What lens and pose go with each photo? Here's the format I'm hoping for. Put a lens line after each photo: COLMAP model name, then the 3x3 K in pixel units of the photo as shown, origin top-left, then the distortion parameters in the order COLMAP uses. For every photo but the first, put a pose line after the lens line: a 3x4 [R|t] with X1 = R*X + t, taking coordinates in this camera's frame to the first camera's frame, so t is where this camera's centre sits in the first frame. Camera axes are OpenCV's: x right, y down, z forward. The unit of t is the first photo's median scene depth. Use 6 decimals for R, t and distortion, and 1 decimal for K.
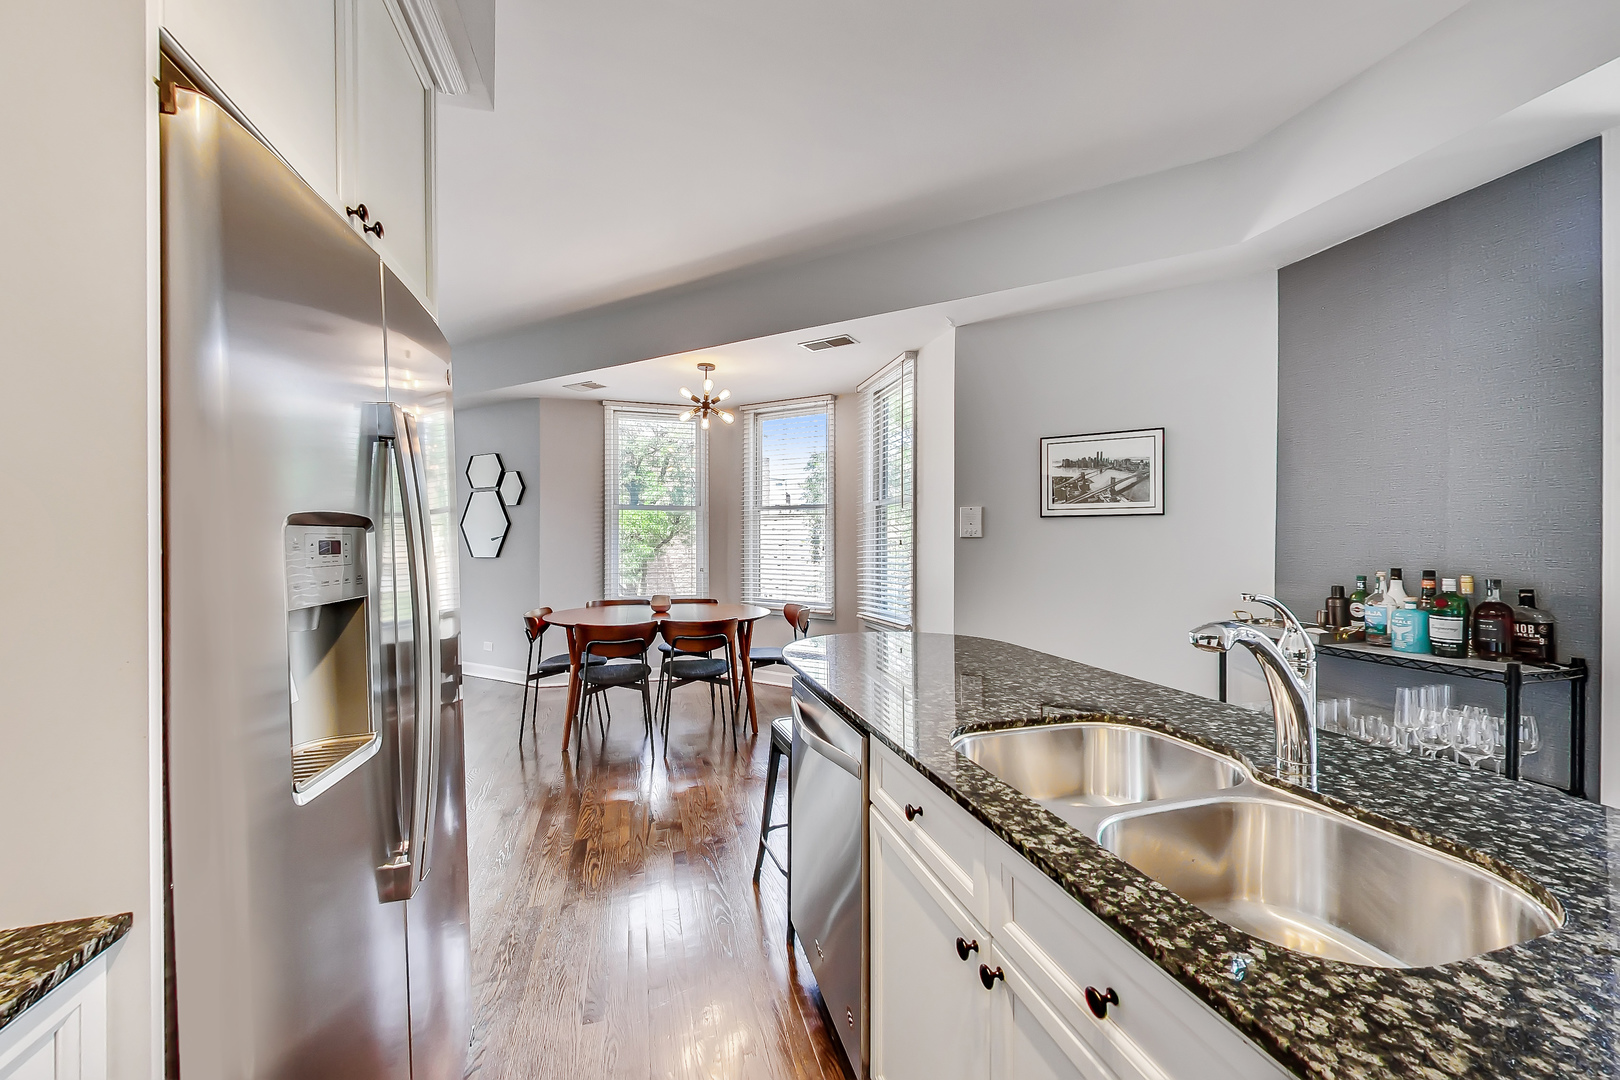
lens RADIAL K [[603.2, 0, 810.0], [0, 603.2, 540.0], [0, 0, 1]] dist [0.000374, -0.000109]
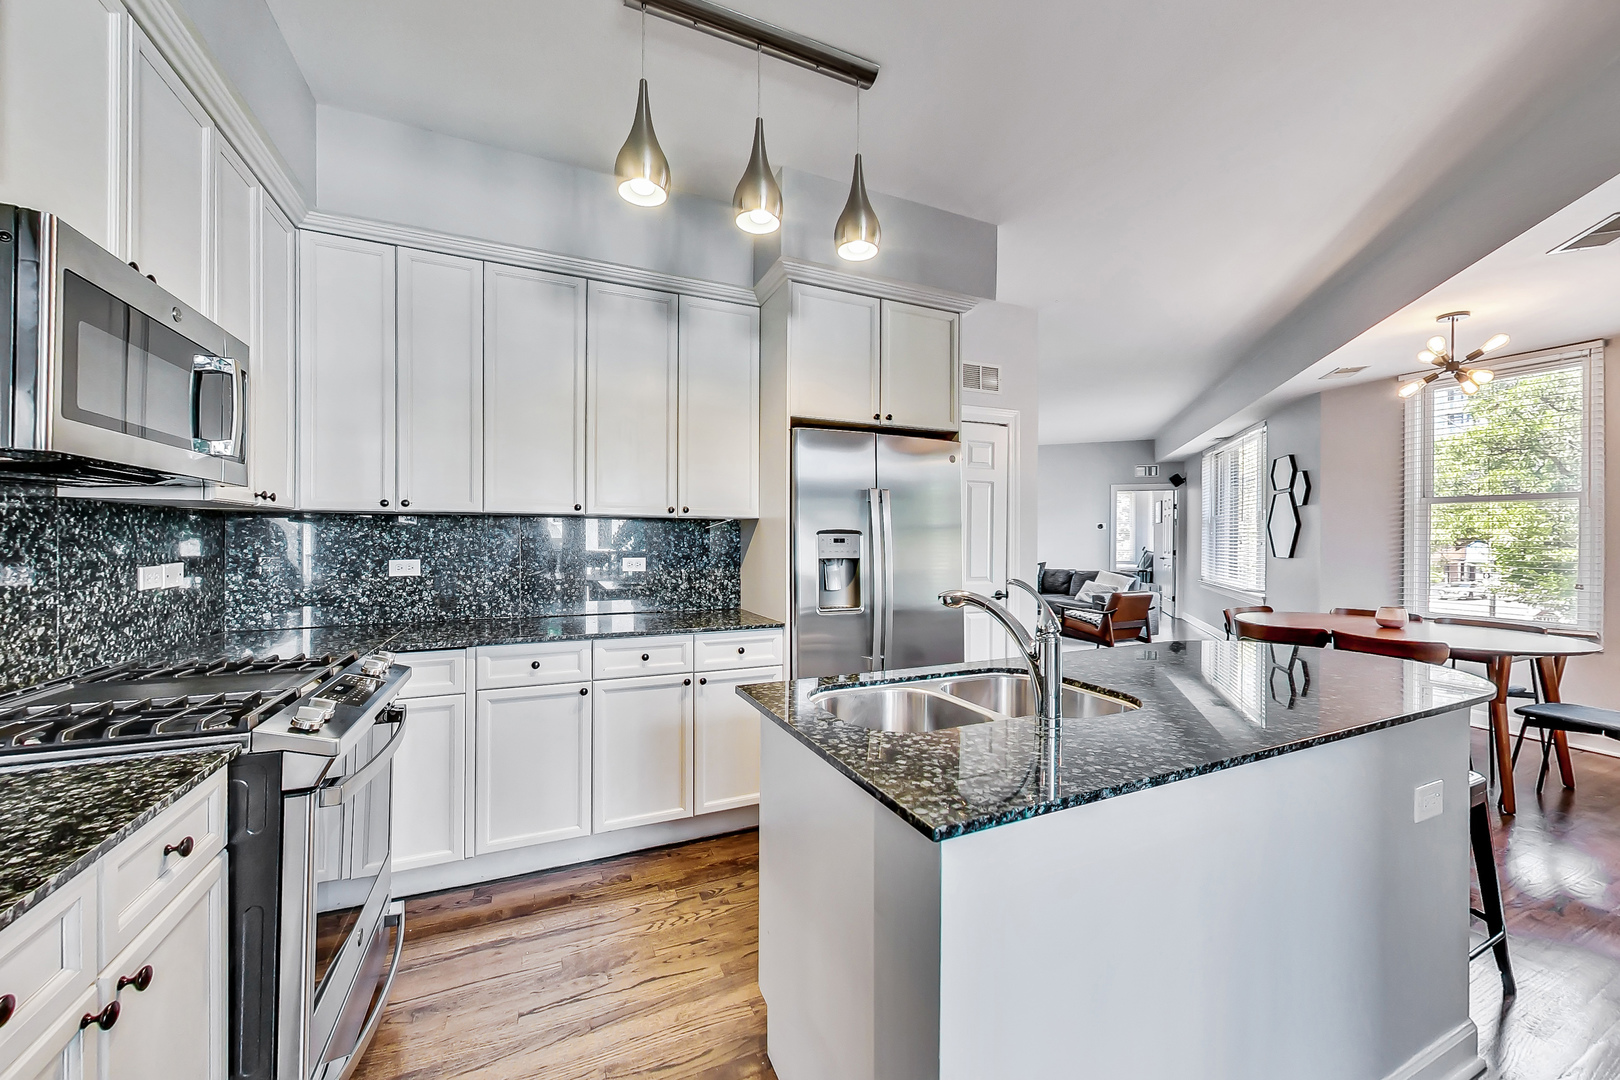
lens RADIAL K [[603.2, 0, 810.0], [0, 603.2, 540.0], [0, 0, 1]] dist [0.000374, -0.000109]
pose [[0.145098, 0.004446, -0.989407, 0.419708], [-0.005986, 0.999976, 0.003616, -0.000197], [0.989399, 0.005398, 0.145121, 0.071276]]
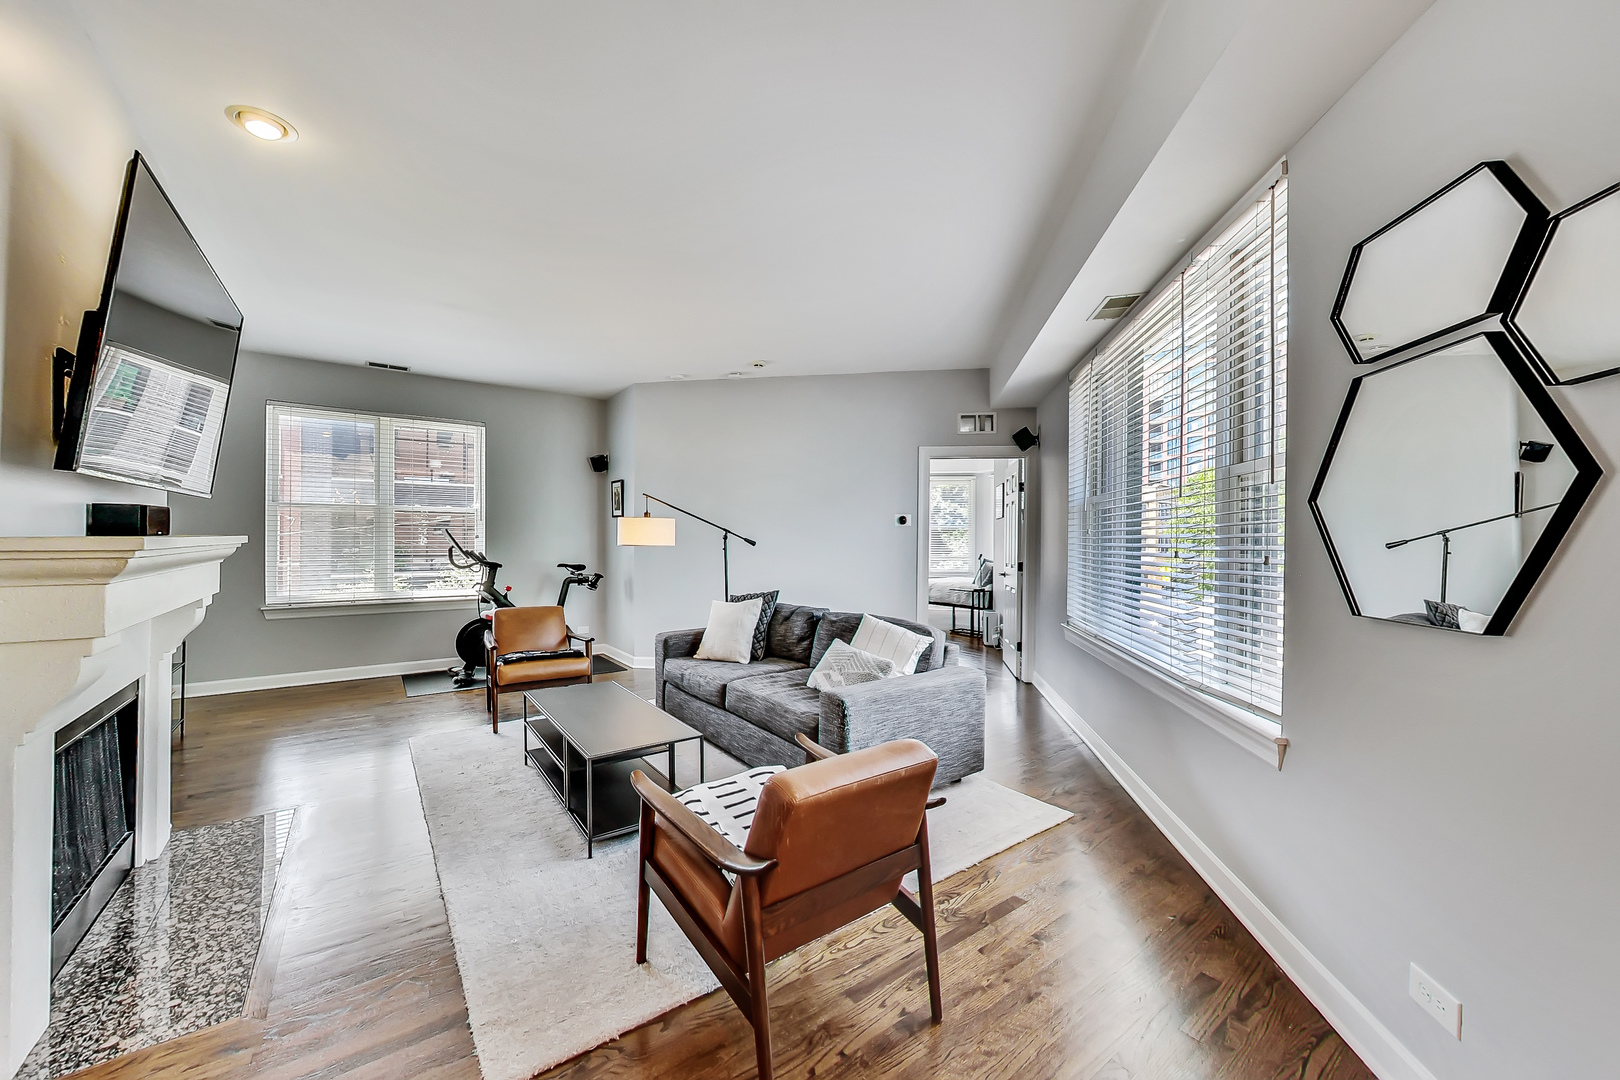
lens RADIAL K [[603.2, 0, 810.0], [0, 603.2, 540.0], [0, 0, 1]] dist [0.000374, -0.000109]
pose [[0.340951, 0.002007, -0.940079, -0.463096], [-0.008720, 0.999961, -0.001028, -0.004675], [0.940041, 0.008548, 0.340955, 0.806135]]
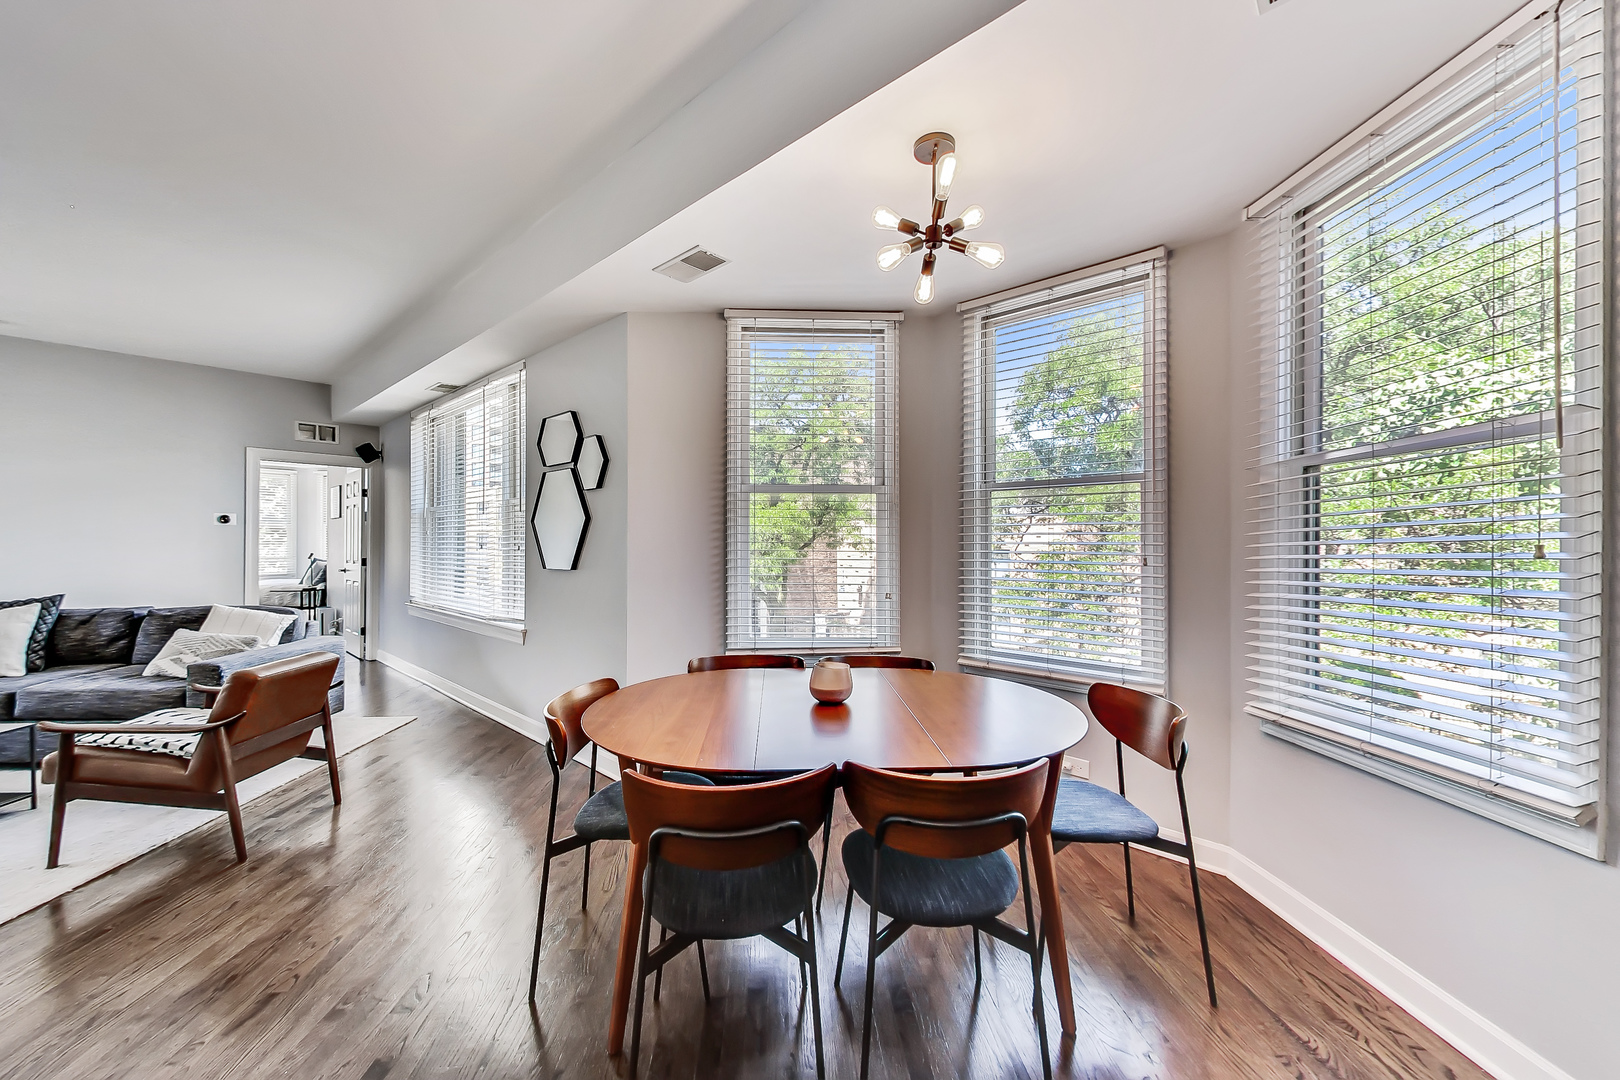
lens RADIAL K [[603.2, 0, 810.0], [0, 603.2, 540.0], [0, 0, 1]] dist [0.000374, -0.000109]
pose [[0.974781, -0.000175, -0.223164, -0.143562], [-0.000879, 0.999989, -0.004626, -0.001345], [0.223163, 0.004706, 0.974770, 0.490306]]
